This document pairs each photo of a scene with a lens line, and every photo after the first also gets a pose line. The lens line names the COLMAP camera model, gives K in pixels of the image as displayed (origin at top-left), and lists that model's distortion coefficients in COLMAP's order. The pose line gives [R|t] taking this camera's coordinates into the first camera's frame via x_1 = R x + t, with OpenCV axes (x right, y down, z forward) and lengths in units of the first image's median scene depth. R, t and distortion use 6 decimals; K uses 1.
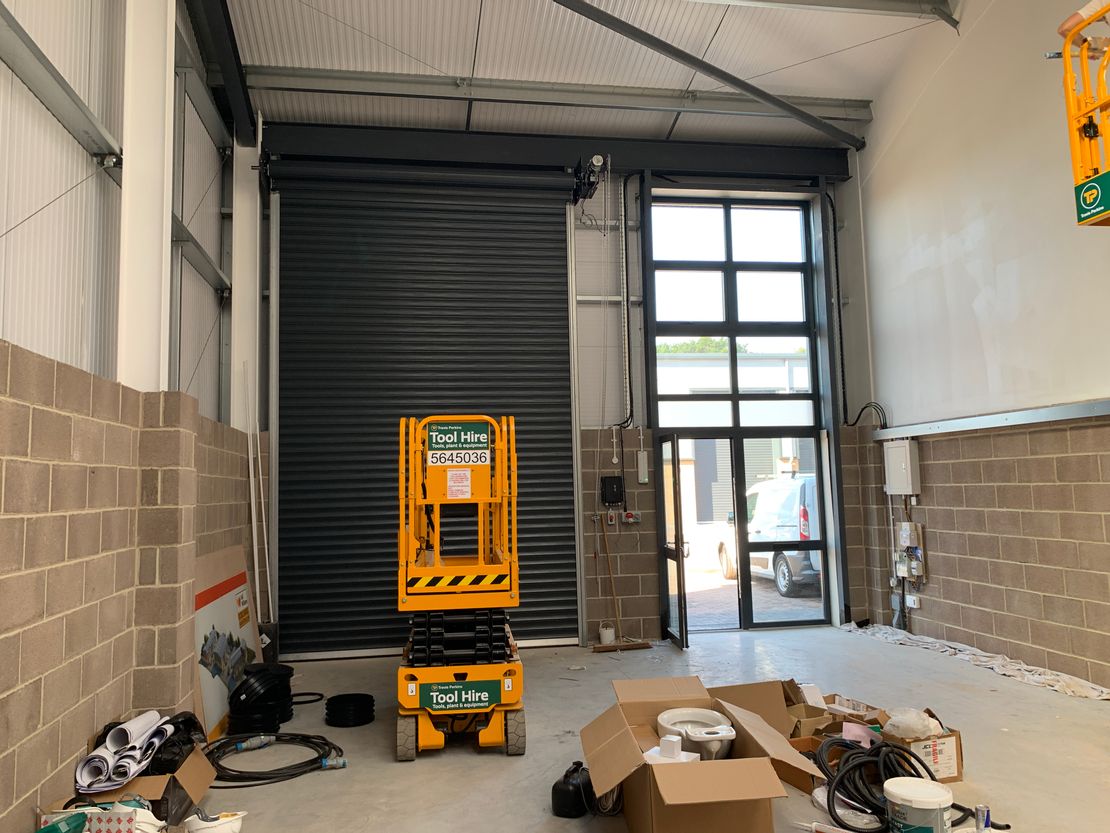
lens RADIAL K [[843.2, 0, 546.2], [0, 843.2, 402.9], [0, 0, 1]] dist [0.114227, -0.224349]
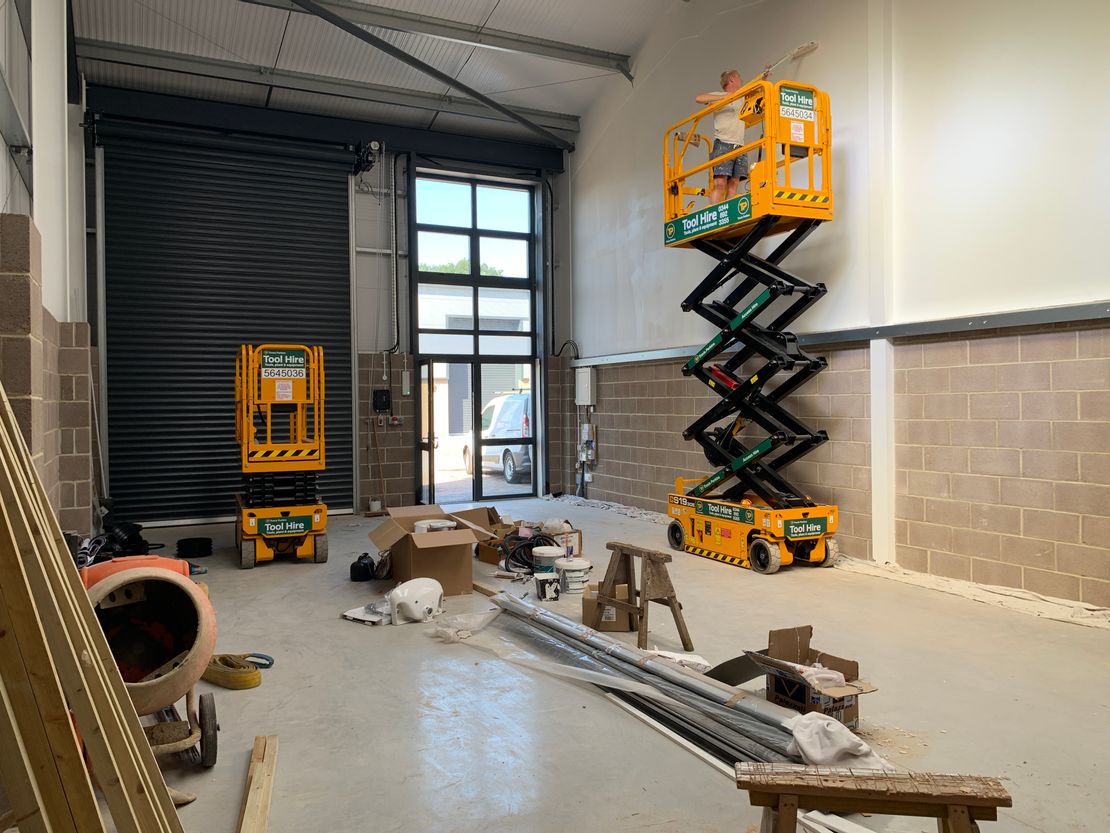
lens RADIAL K [[843.2, 0, 546.2], [0, 843.2, 402.9], [0, 0, 1]] dist [0.114227, -0.224349]
pose [[0.959518, 0.012669, 0.281364, -0.048299], [-0.039278, 0.995245, 0.089134, -0.020813], [-0.278897, -0.096577, 0.955452, -0.341985]]
